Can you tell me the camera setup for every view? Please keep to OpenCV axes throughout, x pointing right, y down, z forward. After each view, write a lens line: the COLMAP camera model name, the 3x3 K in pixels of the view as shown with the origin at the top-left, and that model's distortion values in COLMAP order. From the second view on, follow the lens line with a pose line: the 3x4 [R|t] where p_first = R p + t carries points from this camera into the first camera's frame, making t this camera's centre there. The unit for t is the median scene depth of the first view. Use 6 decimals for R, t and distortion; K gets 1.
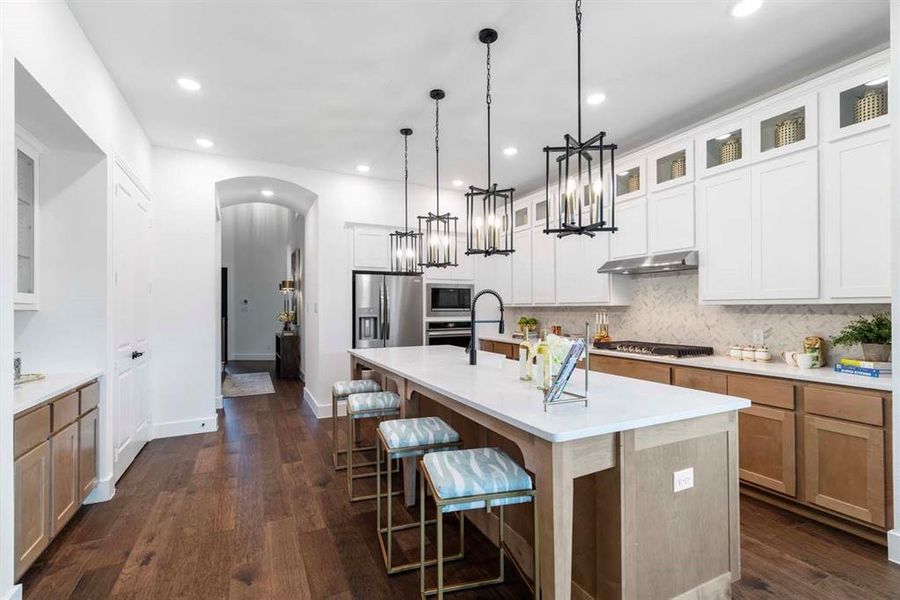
lens RADIAL K [[412.6, 0, 449.6], [0, 412.6, 304.7], [0, 0, 1]] dist [0.005002, 0.000336]
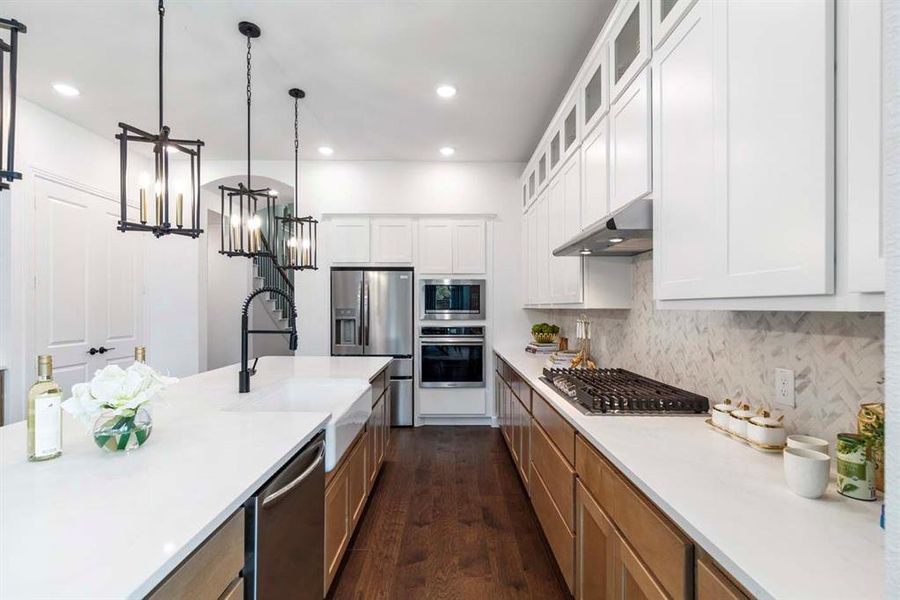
lens RADIAL K [[419.7, 0, 450.0], [0, 419.7, 305.8], [0, 0, 1]] dist [-0.018729, -0.000041]
pose [[0.900700, 0.004337, -0.434420, 0.642276], [-0.002260, 0.999983, 0.005298, -0.006452], [0.434436, -0.003790, 0.900695, 0.485112]]
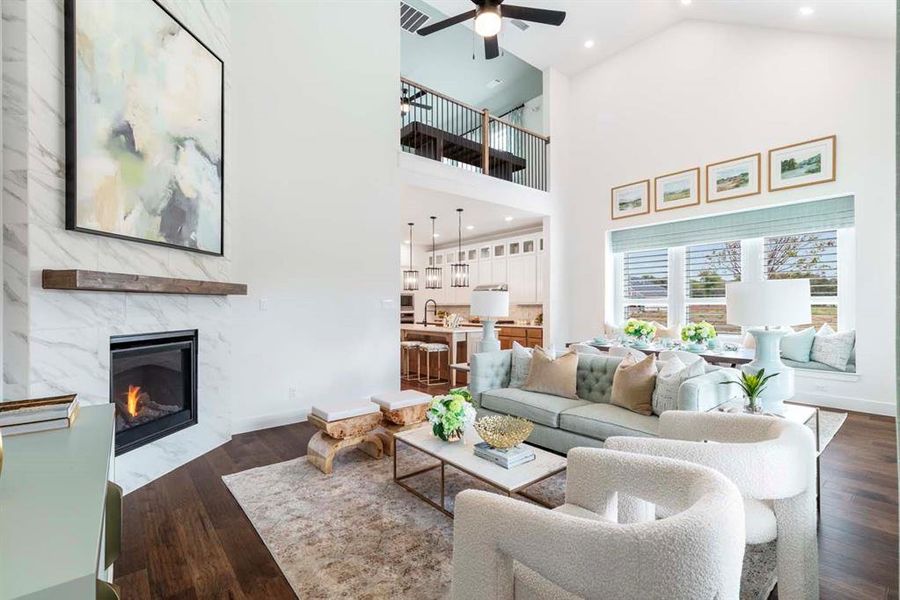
lens RADIAL K [[412.6, 0, 449.6], [0, 412.6, 304.7], [0, 0, 1]] dist [0.005002, 0.000336]
pose [[0.975568, 0.000089, 0.219698, -0.373495], [-0.000592, 0.999997, 0.002225, -0.004055], [-0.219698, -0.002300, 0.975565, -1.638007]]
